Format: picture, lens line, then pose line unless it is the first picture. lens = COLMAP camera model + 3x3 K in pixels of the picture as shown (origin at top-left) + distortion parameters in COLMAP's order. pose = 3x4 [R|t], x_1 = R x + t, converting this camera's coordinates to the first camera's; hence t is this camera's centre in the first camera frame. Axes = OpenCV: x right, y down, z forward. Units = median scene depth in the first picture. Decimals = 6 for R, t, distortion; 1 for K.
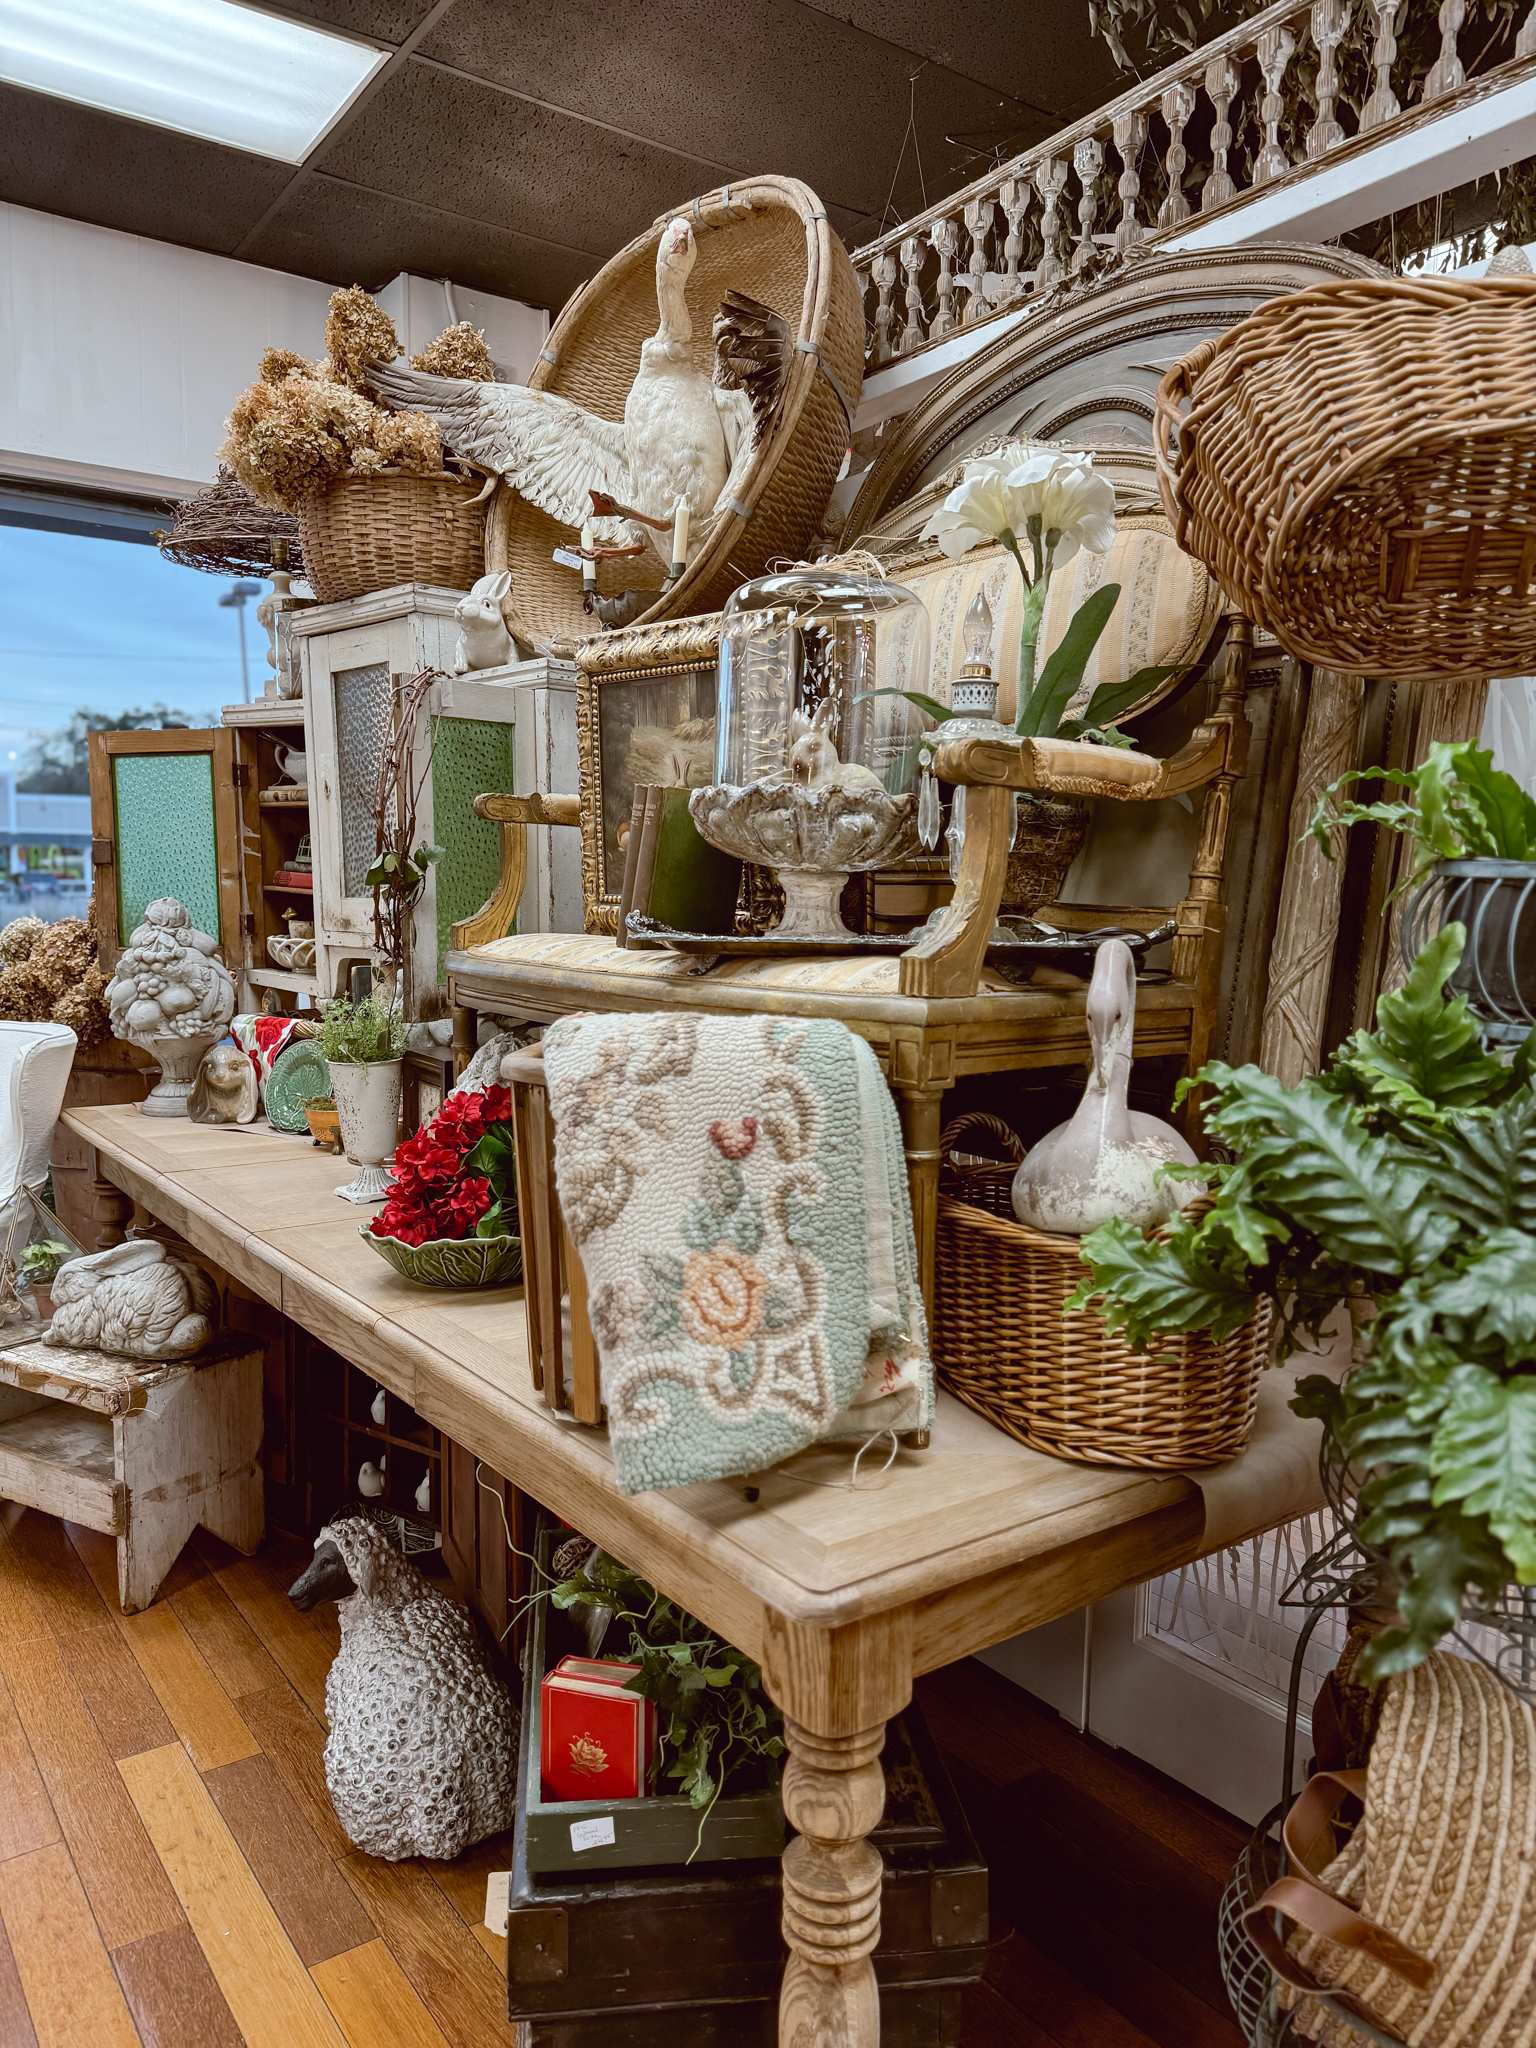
lens RADIAL K [[1438.1, 0, 765.2], [0, 1438.1, 1040.0], [0, 0, 1]] dist [0.064494, -0.099474]
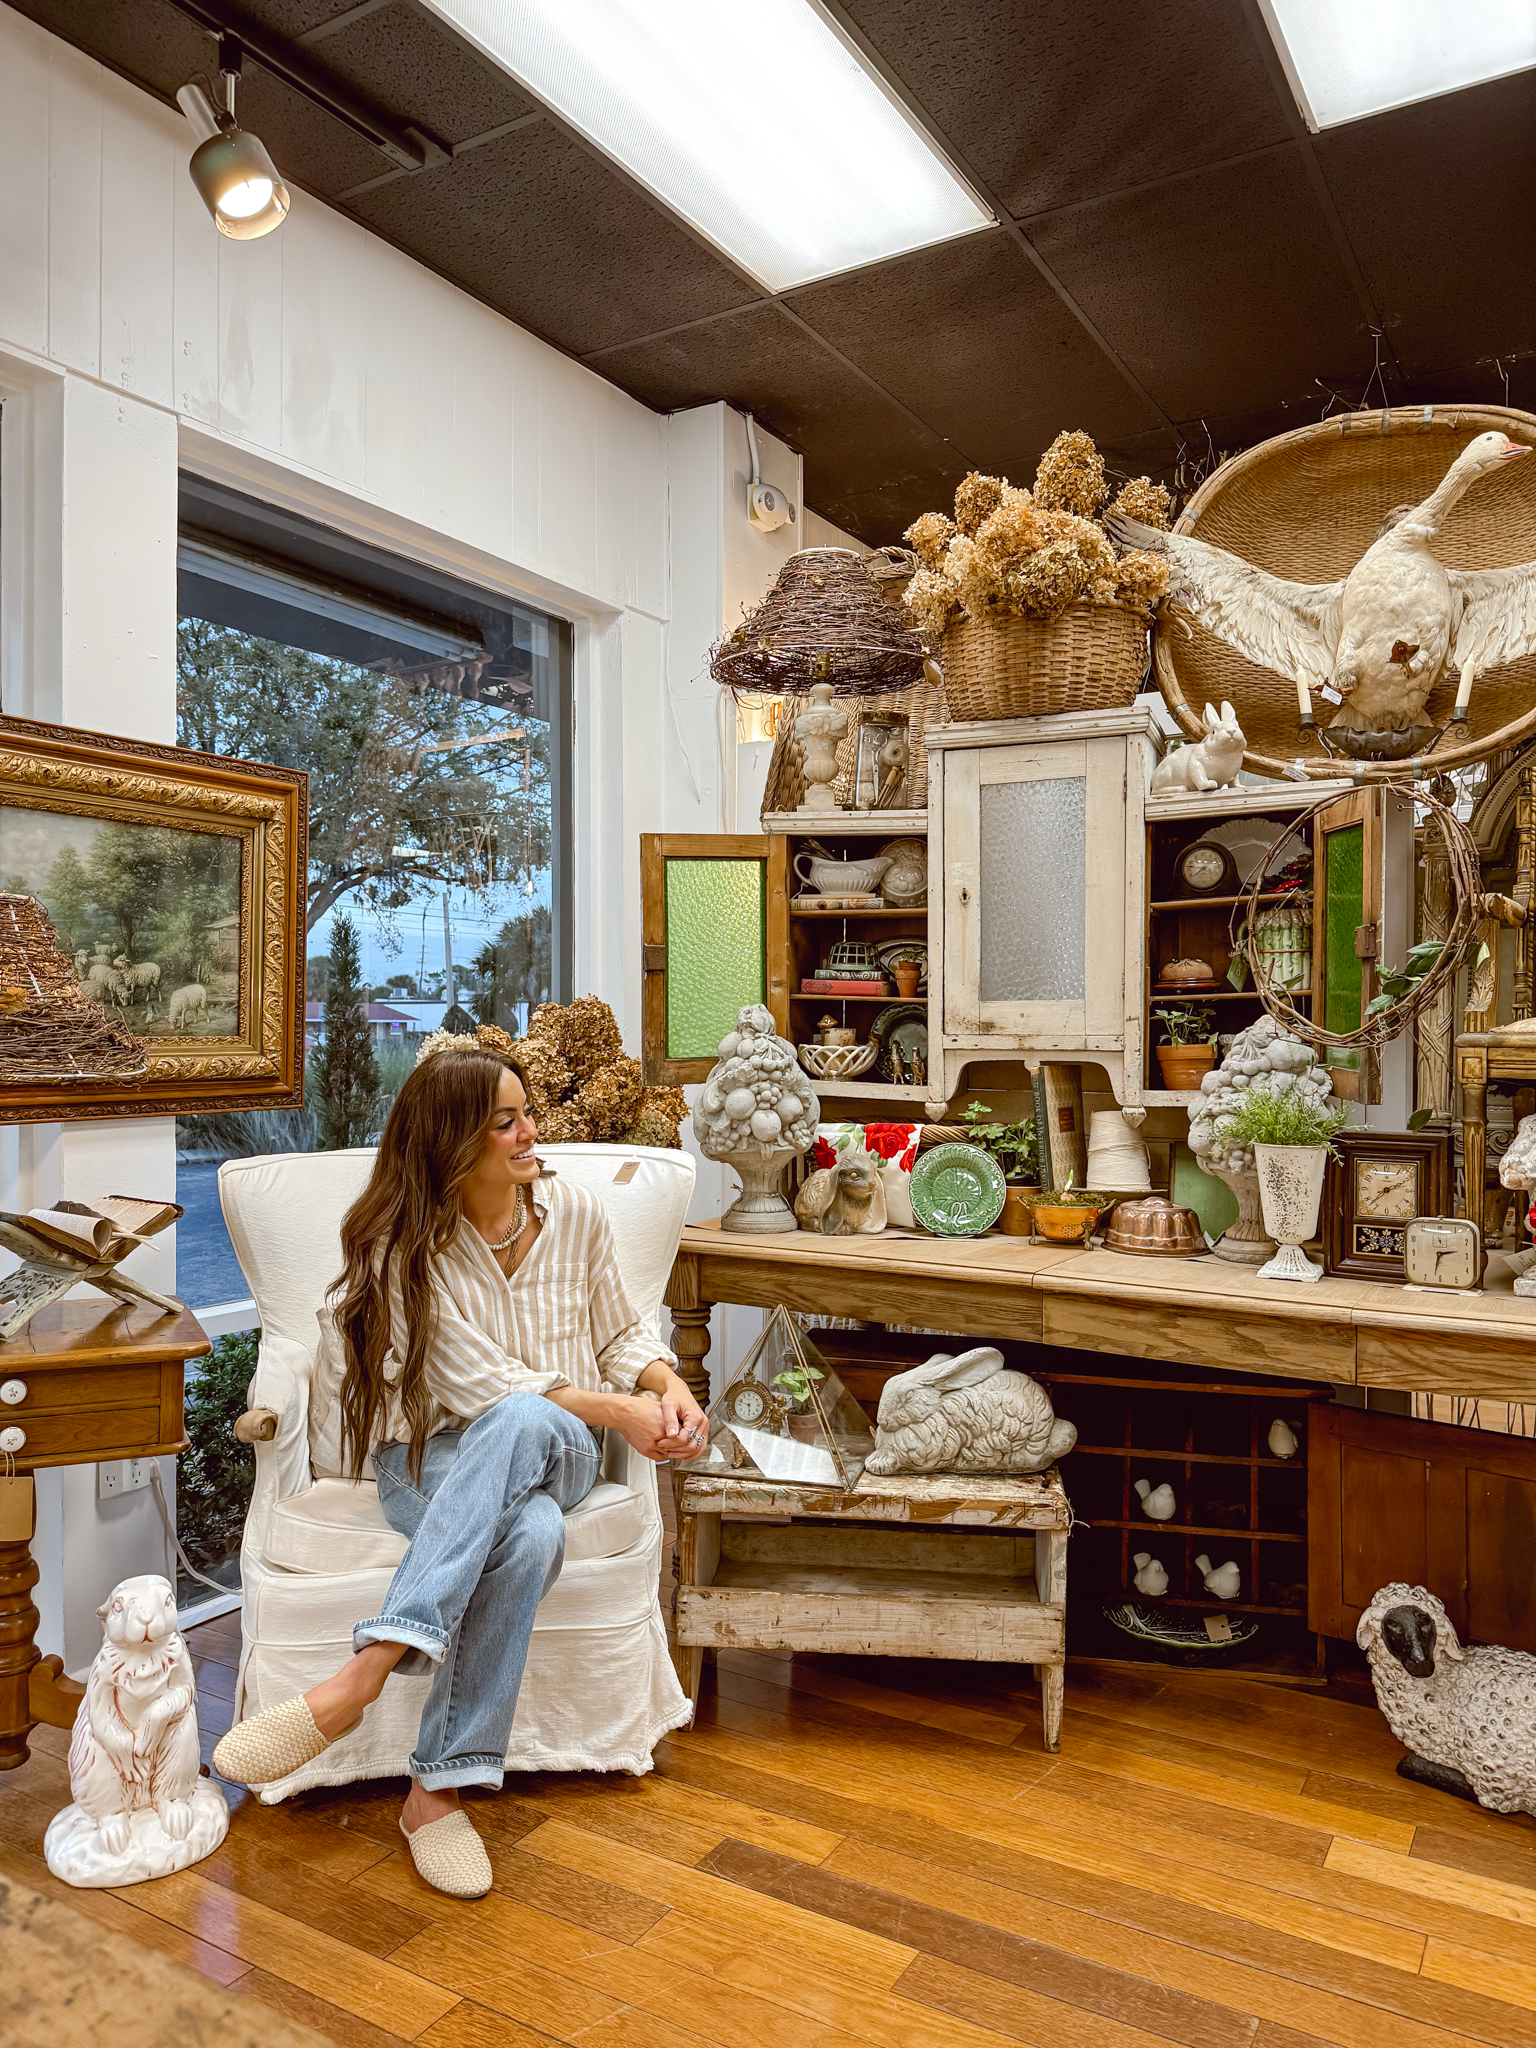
lens RADIAL K [[1404.3, 0, 769.1], [0, 1404.3, 1035.6], [0, 0, 1]] dist [0.137205, -0.257099]
pose [[0.920036, -0.009586, 0.391716, -0.929658], [0.049818, 0.994450, -0.092673, 0.011361], [-0.388653, 0.104777, 0.915407, 0.172193]]
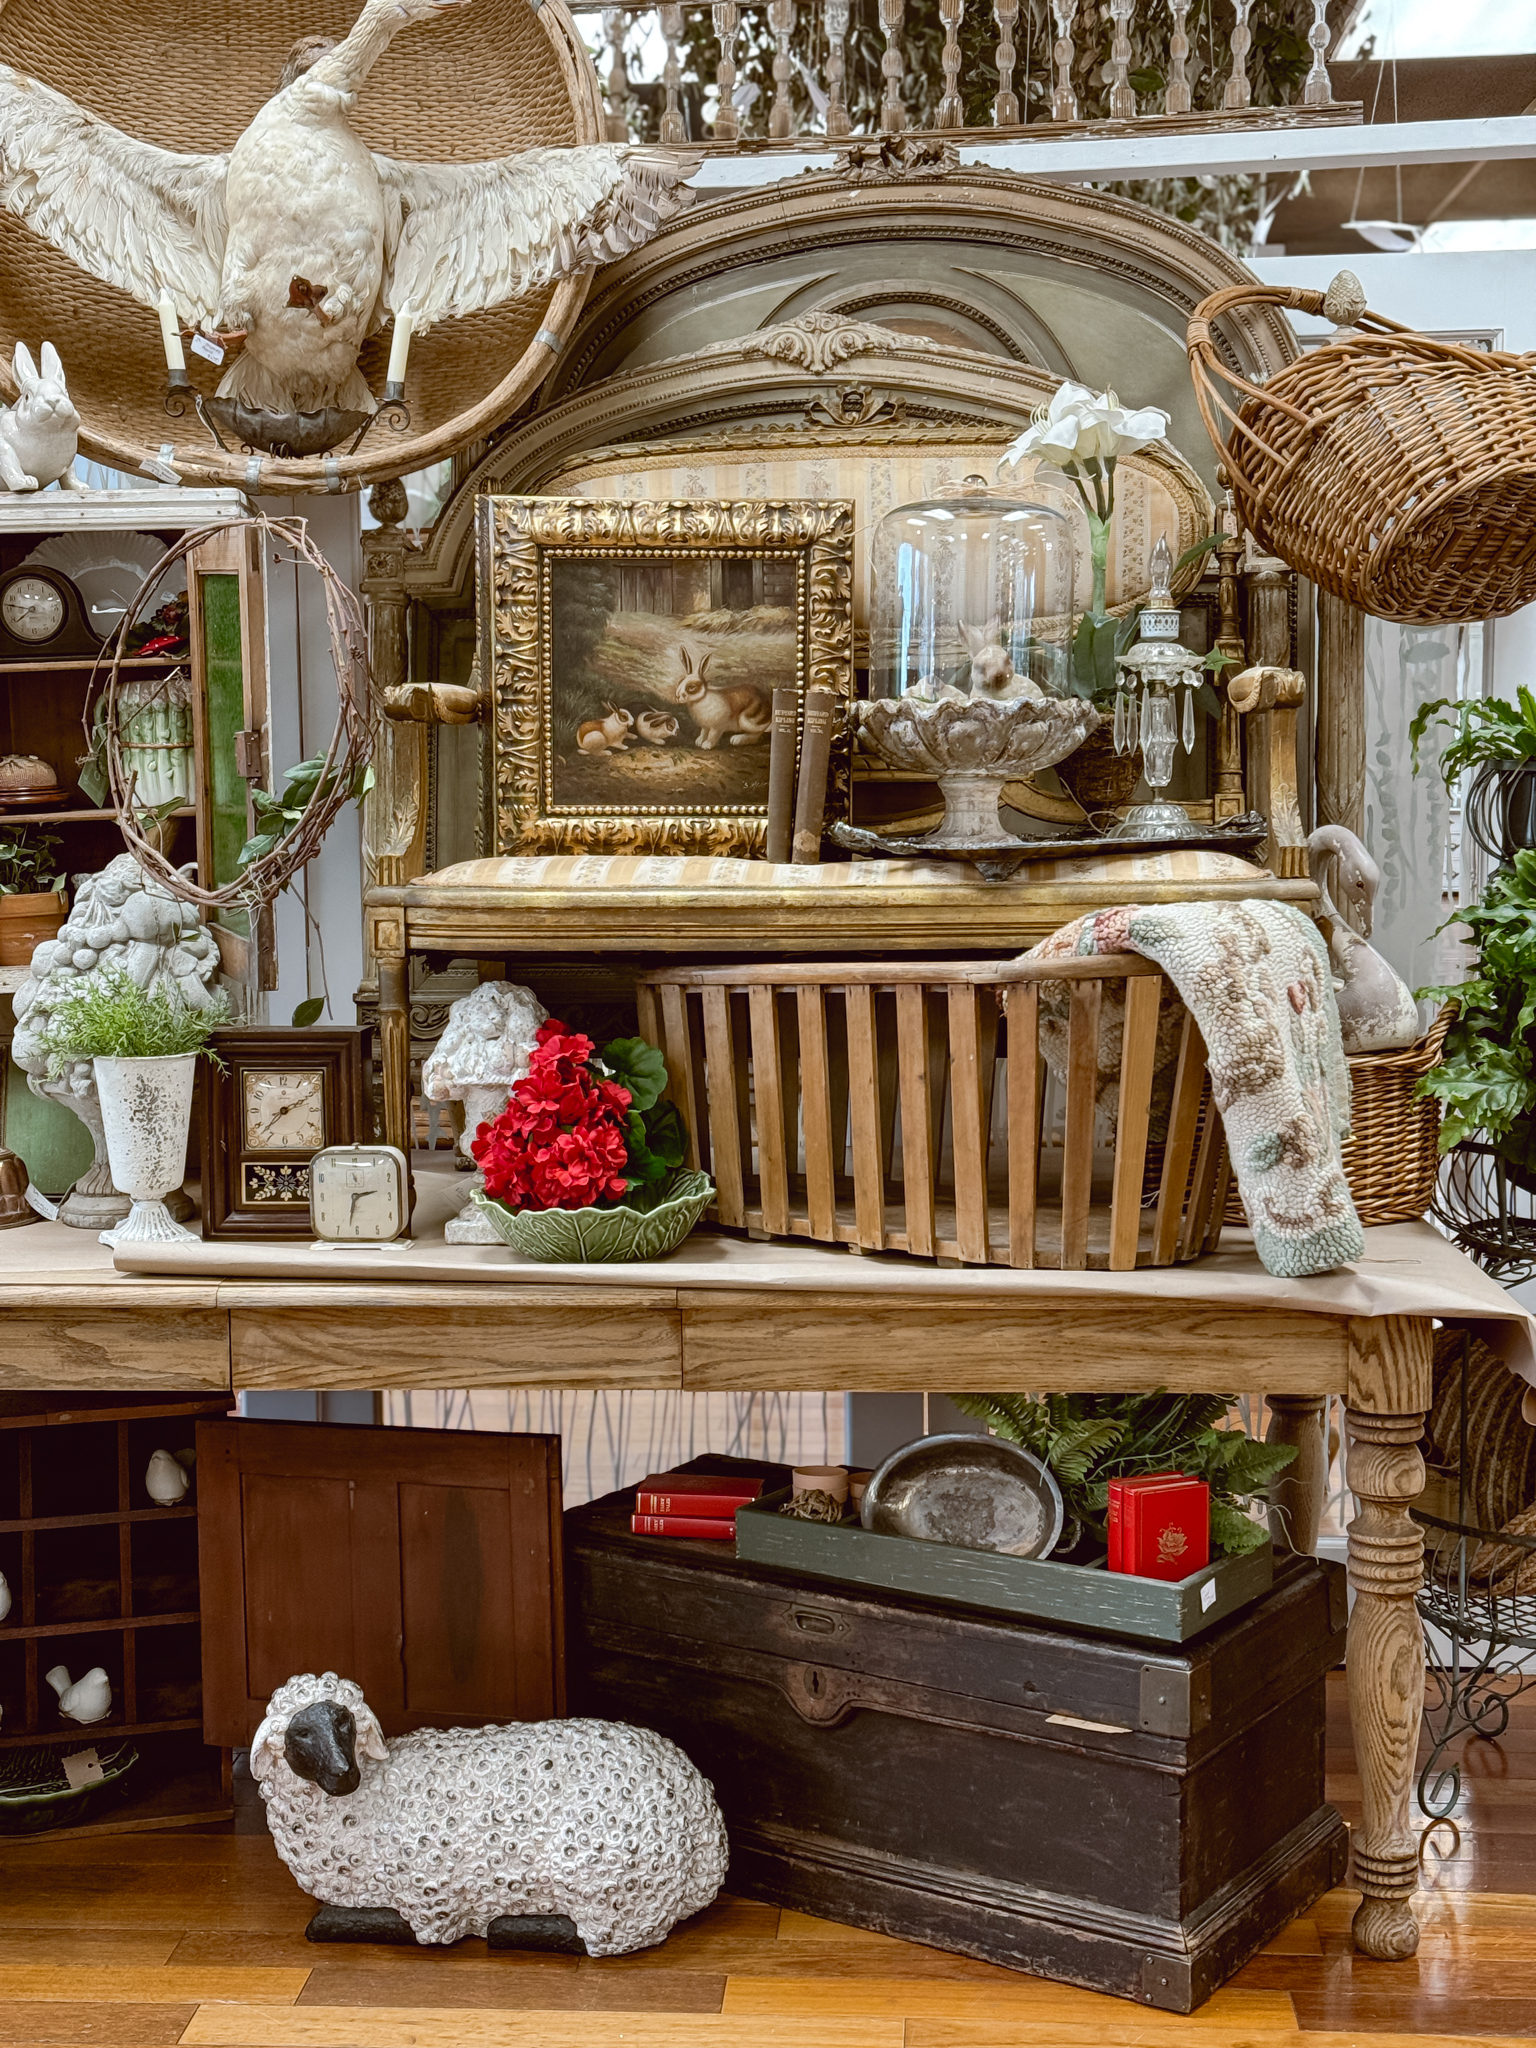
lens RADIAL K [[2773.4, 0, 769.9], [0, 2773.4, 1052.9], [0, 0, 1]] dist [0.102763, -0.012003]
pose [[0.639642, -0.106746, 0.761225, -1.016578], [0.100053, 0.993448, 0.055238, -0.028434], [-0.762133, 0.040830, 0.646131, -0.108544]]
